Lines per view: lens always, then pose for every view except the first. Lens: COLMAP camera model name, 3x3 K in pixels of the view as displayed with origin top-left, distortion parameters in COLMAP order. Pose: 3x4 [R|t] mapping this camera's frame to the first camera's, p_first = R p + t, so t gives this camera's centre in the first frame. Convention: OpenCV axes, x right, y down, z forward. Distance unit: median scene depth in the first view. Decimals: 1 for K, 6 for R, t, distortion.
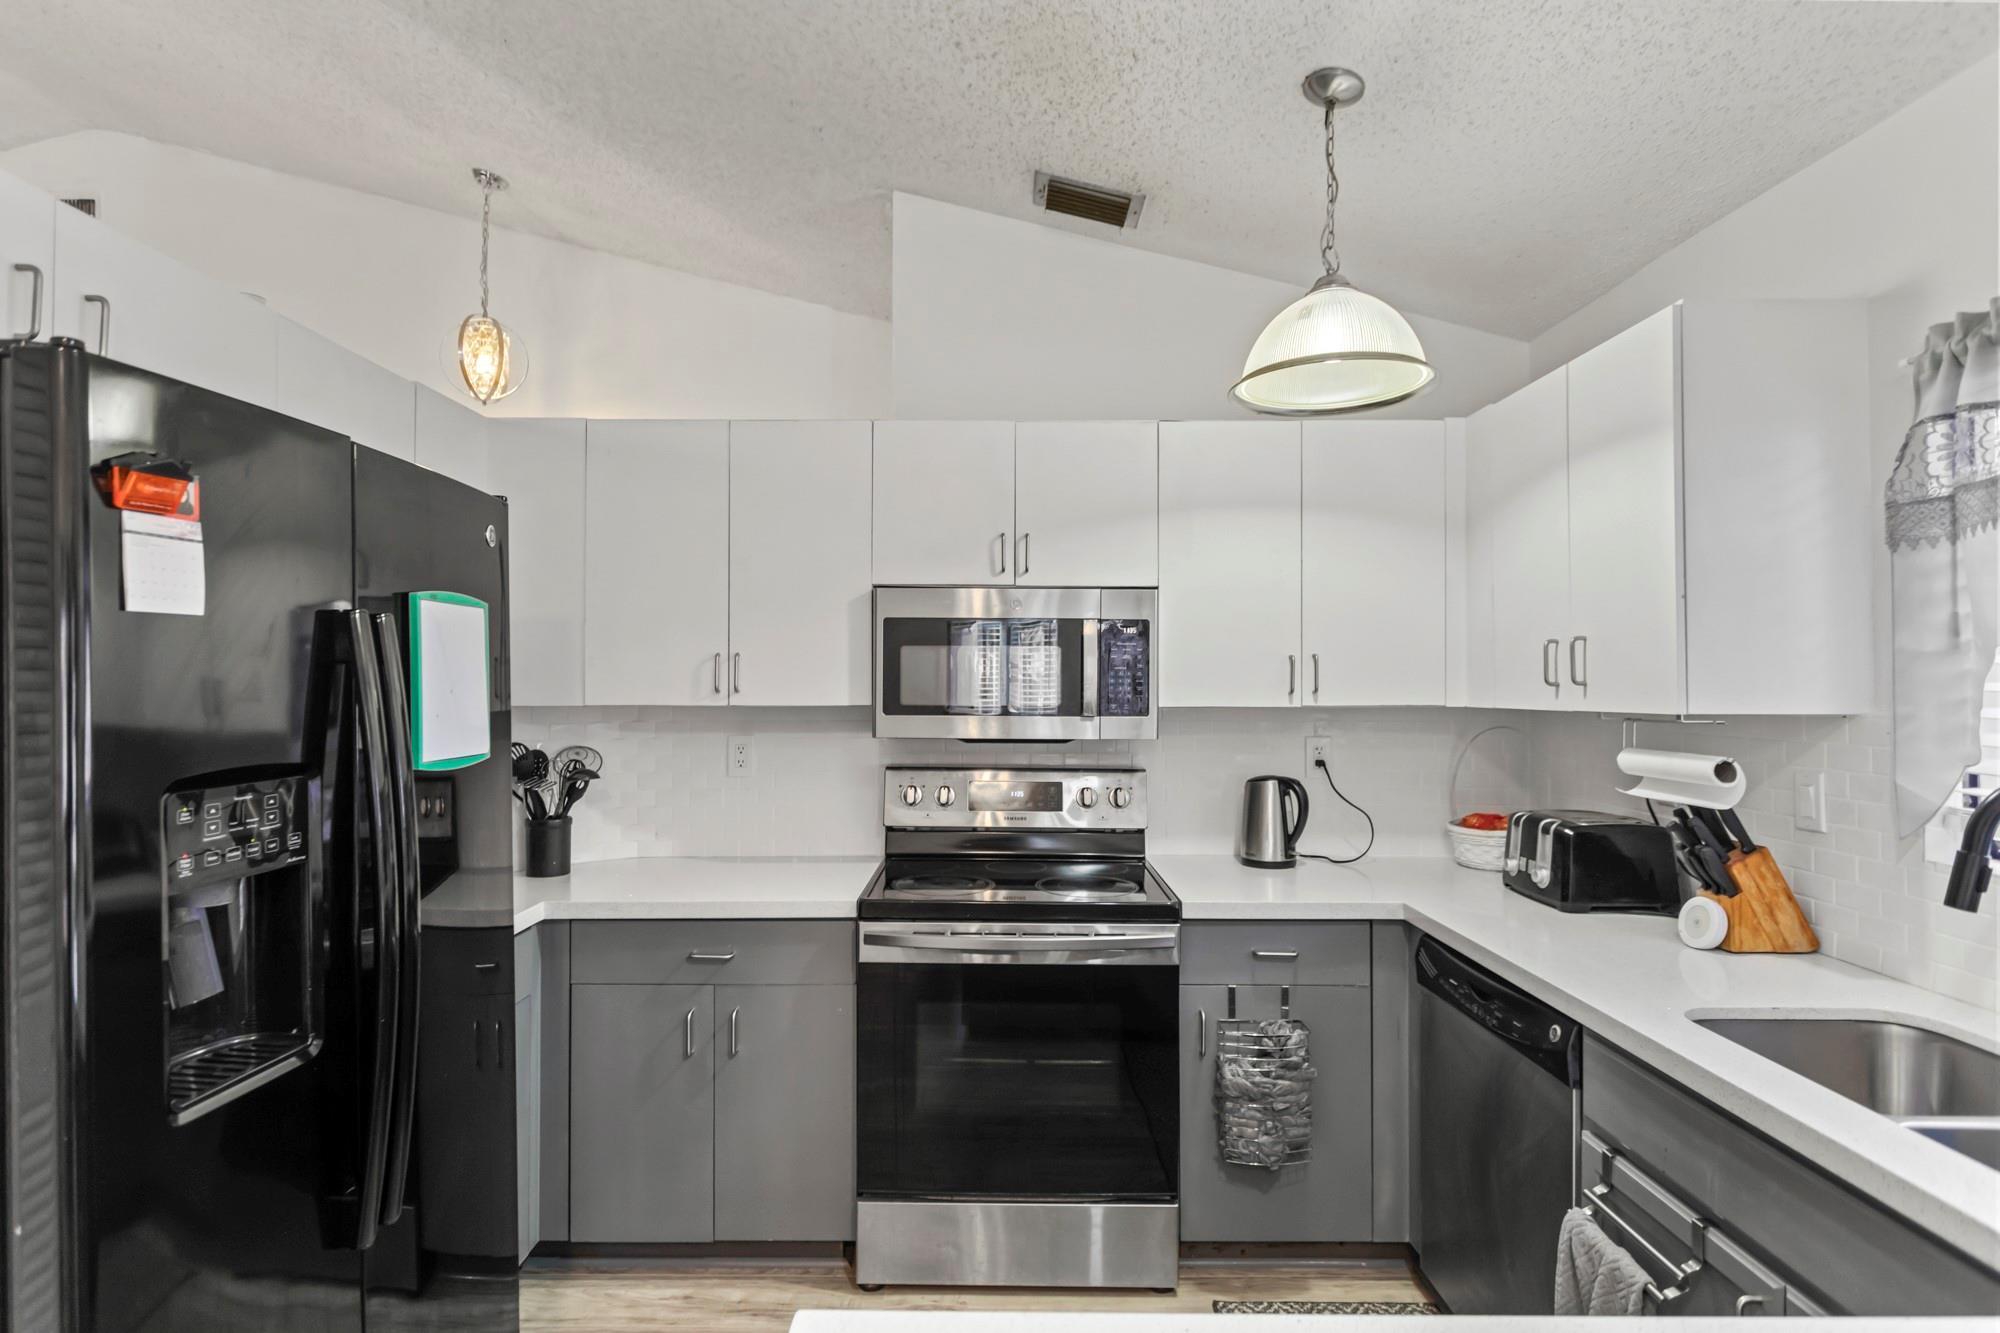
lens RADIAL K [[1020.7, 0, 983.0], [0, 1020.7, 658.2], [0, 0, 1]] dist [-0.004429, 0.001276]
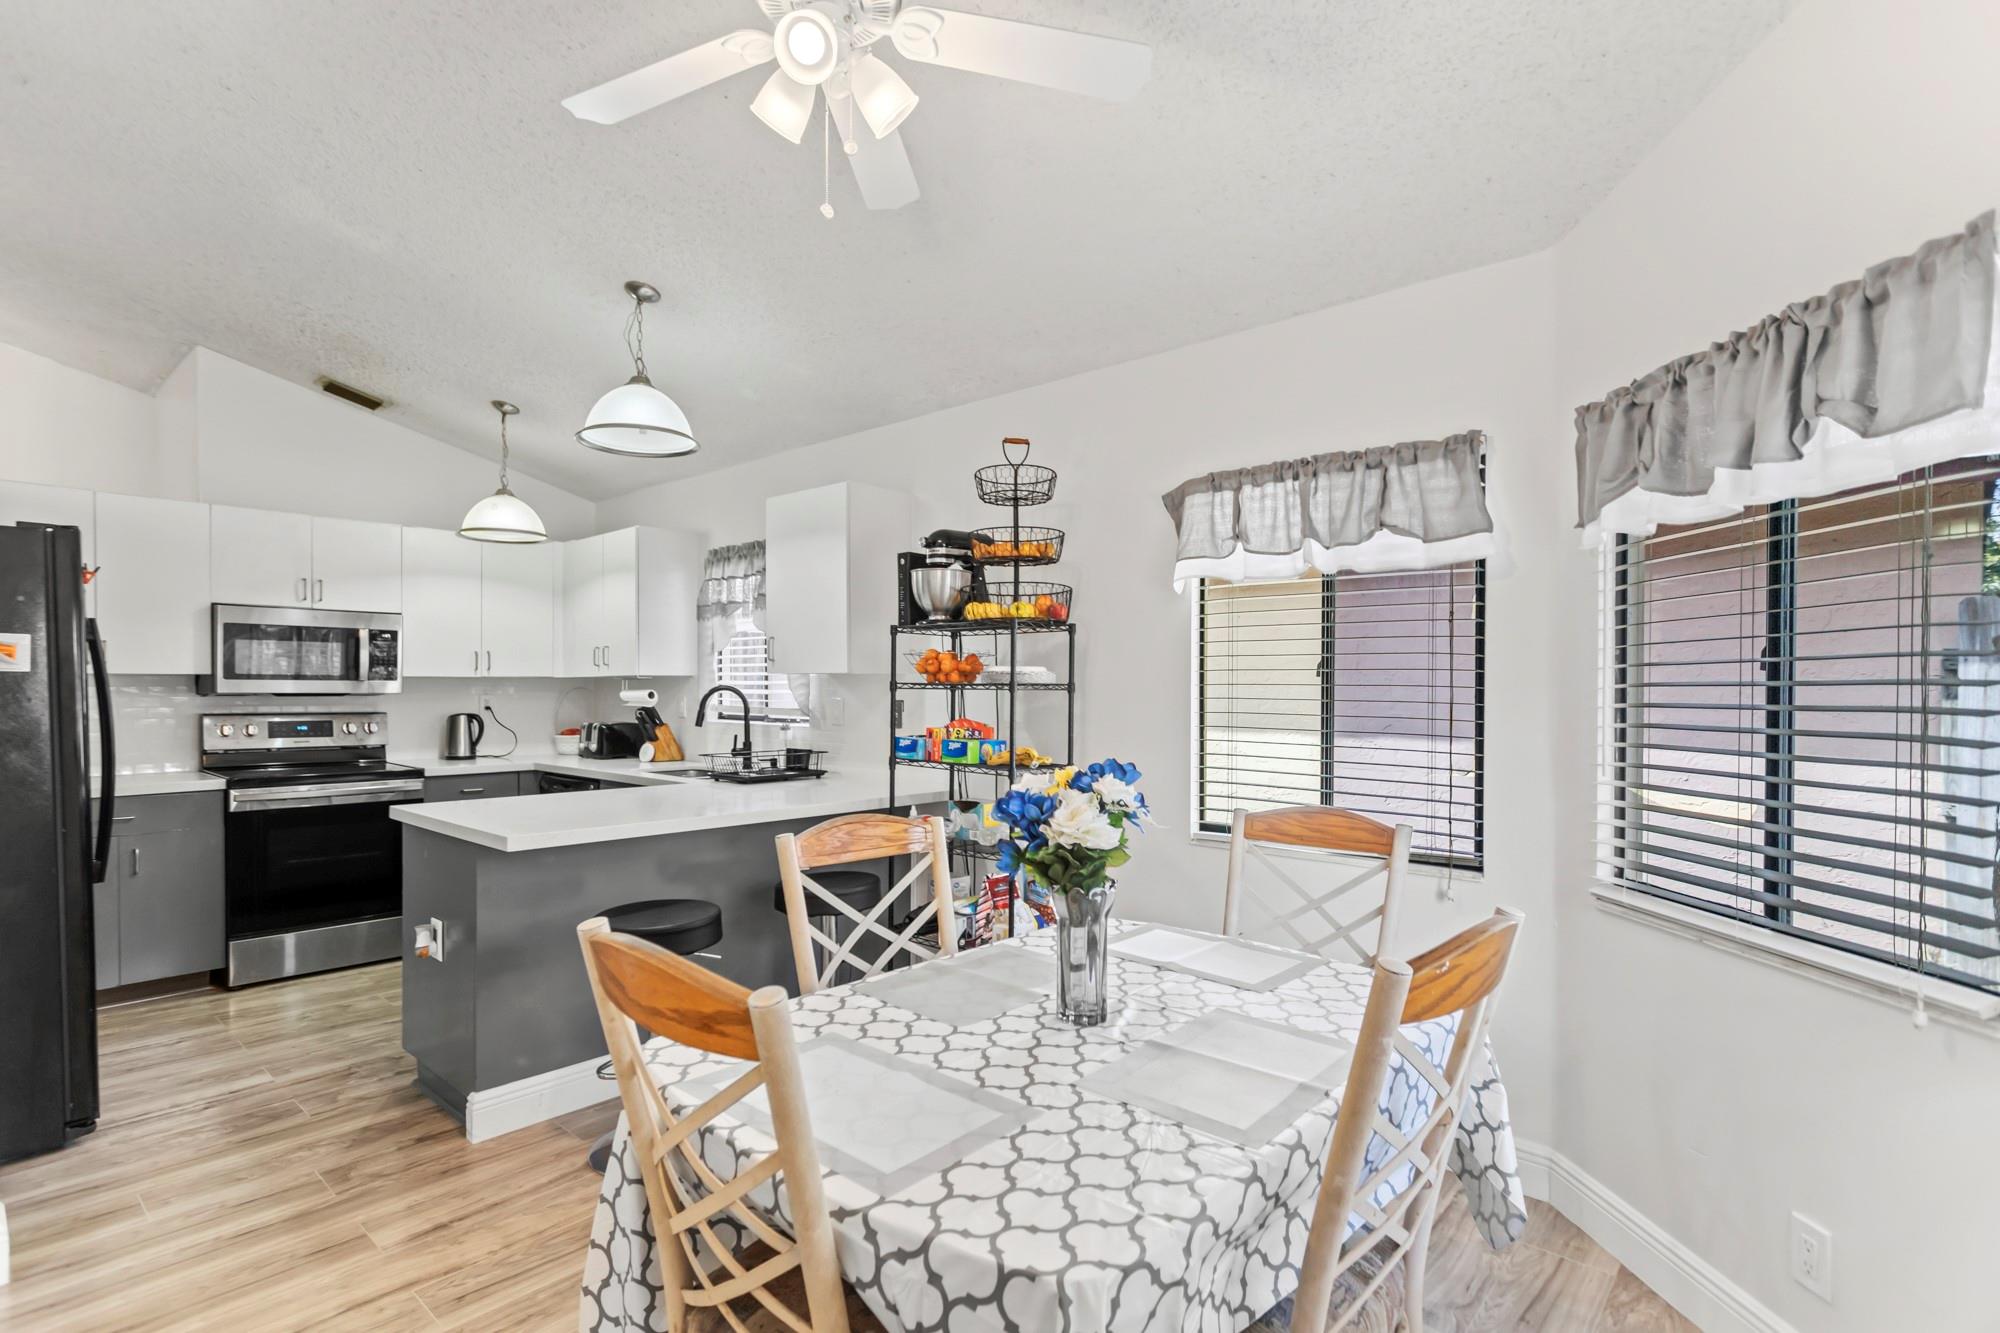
lens RADIAL K [[961.6, 0, 992.6], [0, 961.6, 683.5], [0, 0, 1]] dist [-0.000771, 0.000350]
pose [[0.660798, 0.000713, 0.750563, -0.493561], [-0.016752, 0.999764, 0.013799, 0.019963], [-0.750376, -0.021692, 0.660655, -1.120736]]
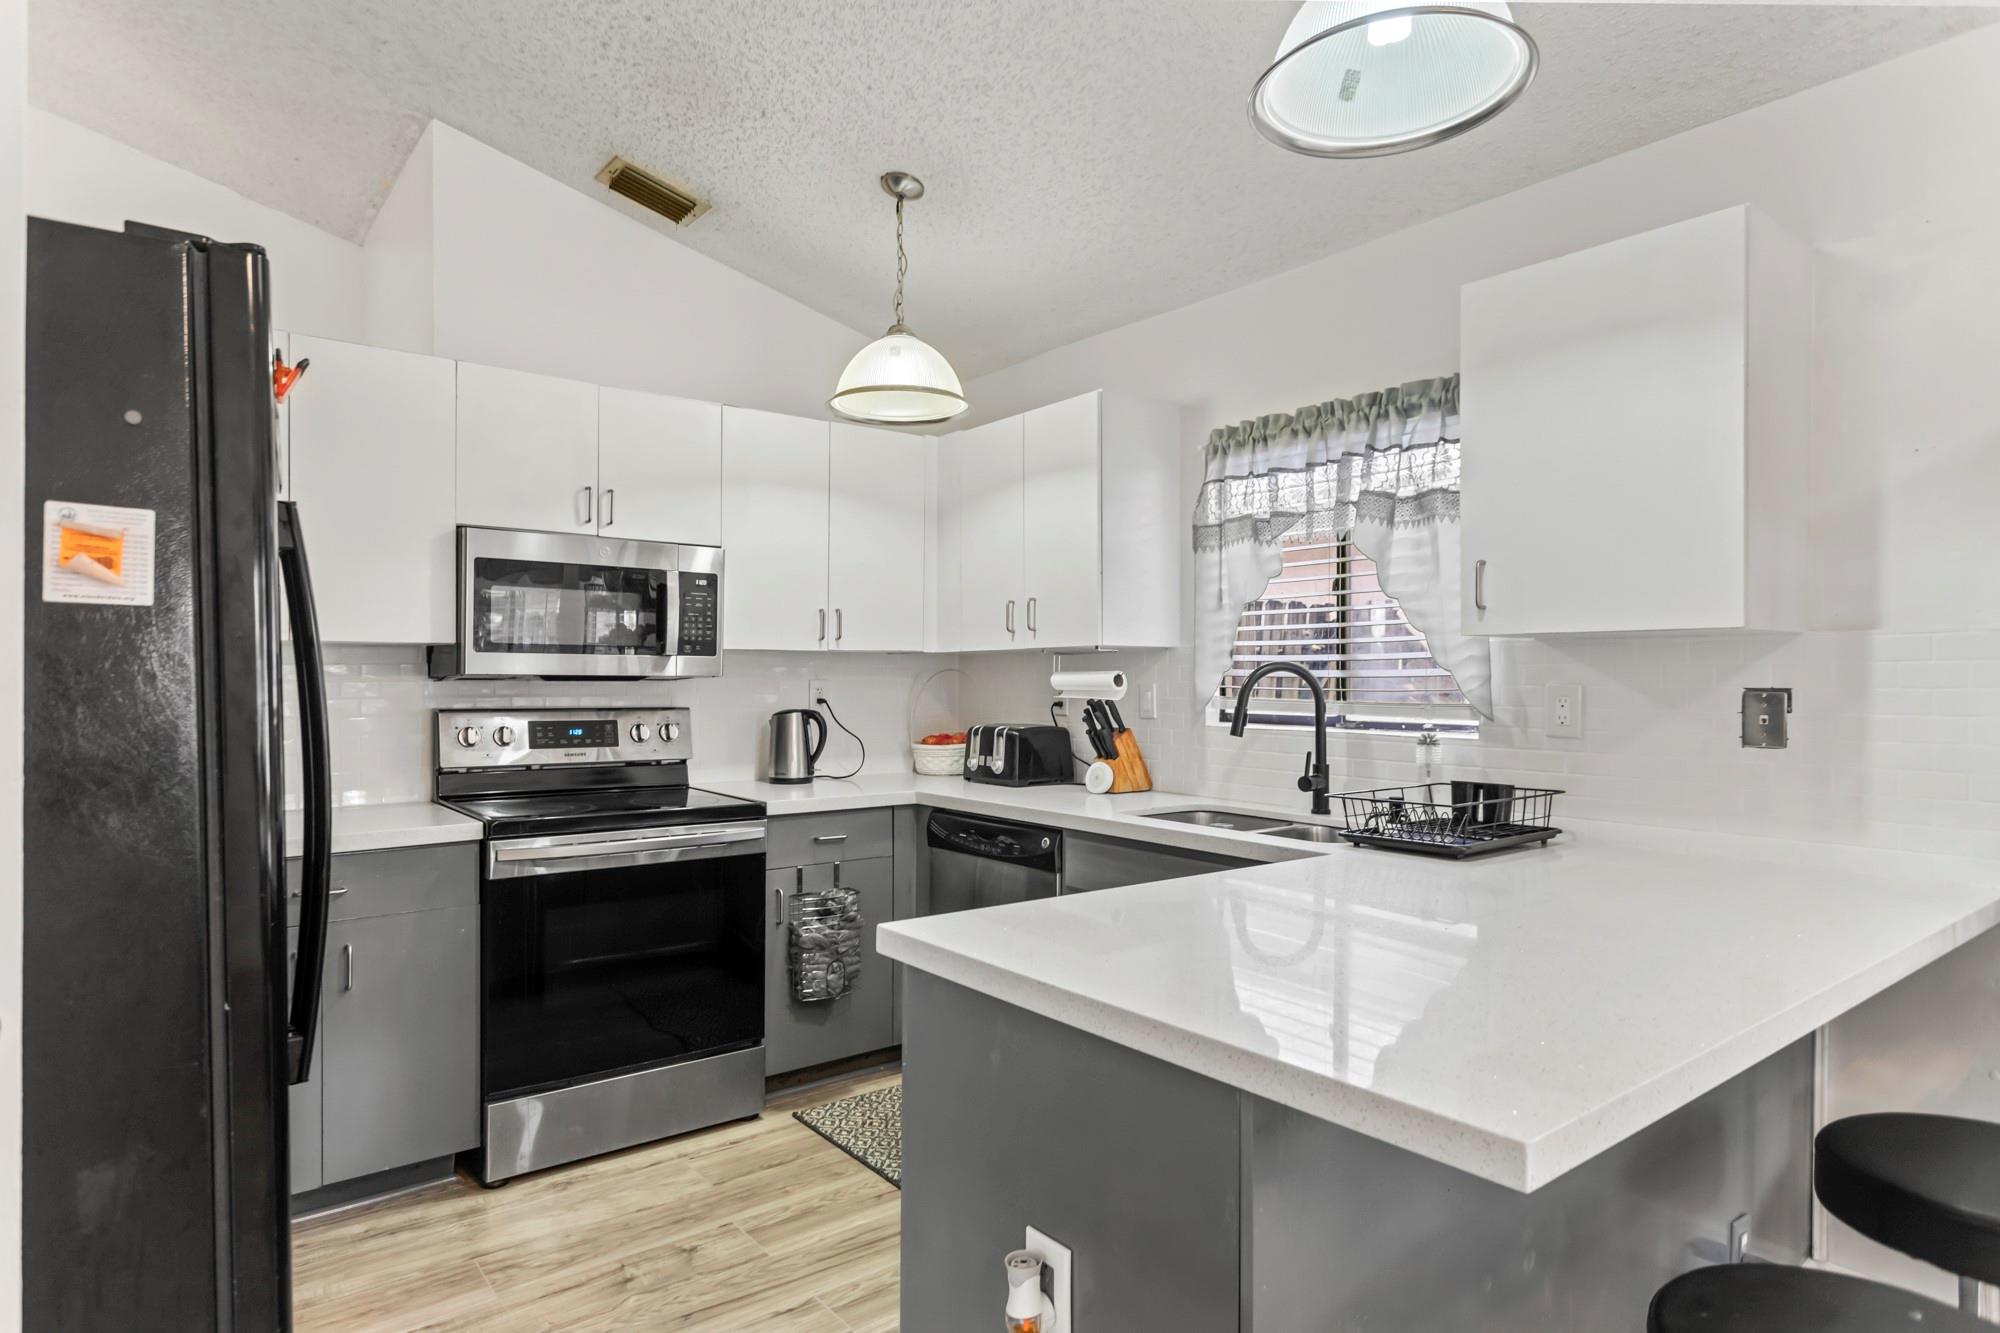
lens RADIAL K [[1107.4, 0, 1000.0], [0, 1107.4, 666.5], [0, 0, 1]] dist [-0.002450, -0.000689]
pose [[0.780977, 0.004991, 0.624539, -0.410773], [-0.014405, 0.999846, 0.010023, 0.055930], [-0.624393, -0.016824, 0.780929, -0.212780]]
